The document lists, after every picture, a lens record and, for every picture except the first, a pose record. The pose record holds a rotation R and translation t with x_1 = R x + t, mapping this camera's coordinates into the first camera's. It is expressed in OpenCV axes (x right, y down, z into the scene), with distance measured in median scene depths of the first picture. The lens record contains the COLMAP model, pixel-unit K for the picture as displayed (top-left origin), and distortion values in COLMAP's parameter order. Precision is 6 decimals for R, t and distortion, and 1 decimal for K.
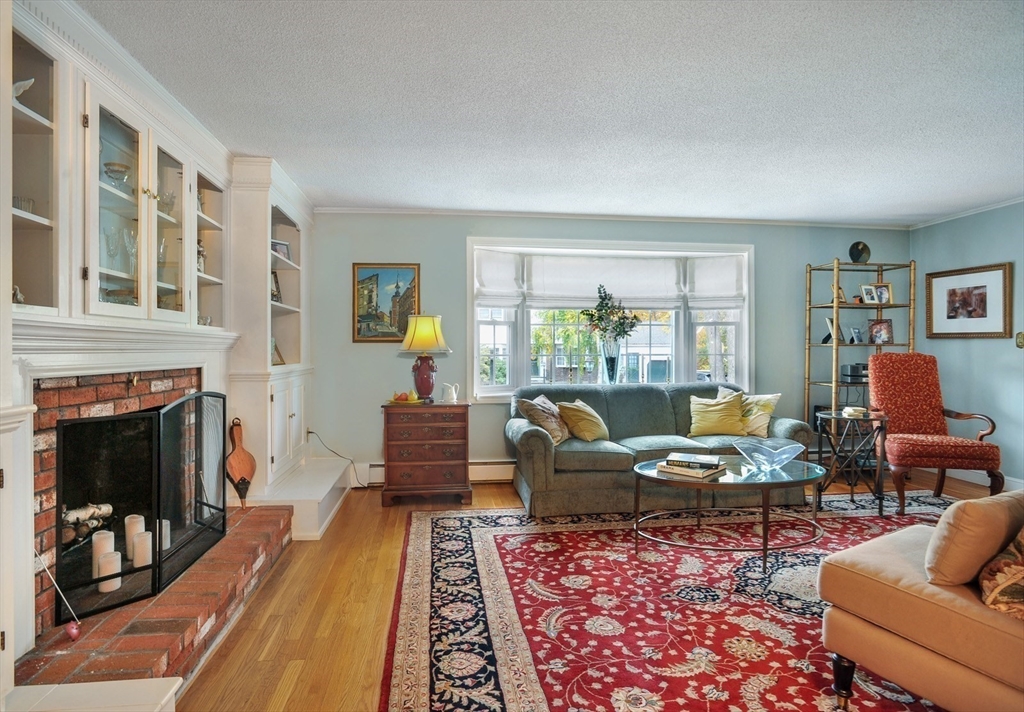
lens RADIAL K [[561.9, 0, 489.6], [0, 561.9, 356.0], [0, 0, 1]] dist [0.003594, 0.001010]
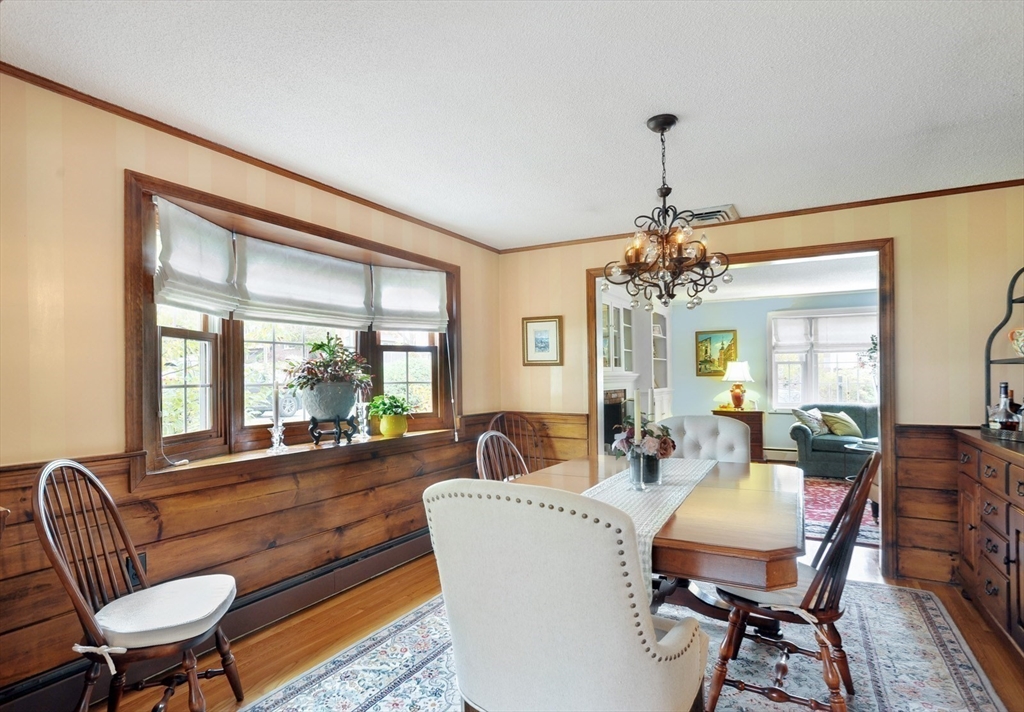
lens RADIAL K [[561.9, 0, 489.6], [0, 561.9, 356.0], [0, 0, 1]] dist [0.003594, 0.001010]
pose [[0.808336, -0.025728, -0.588159, 0.284759], [0.000496, 0.999074, -0.043021, -0.011705], [0.588722, 0.034483, 0.807600, -0.856268]]
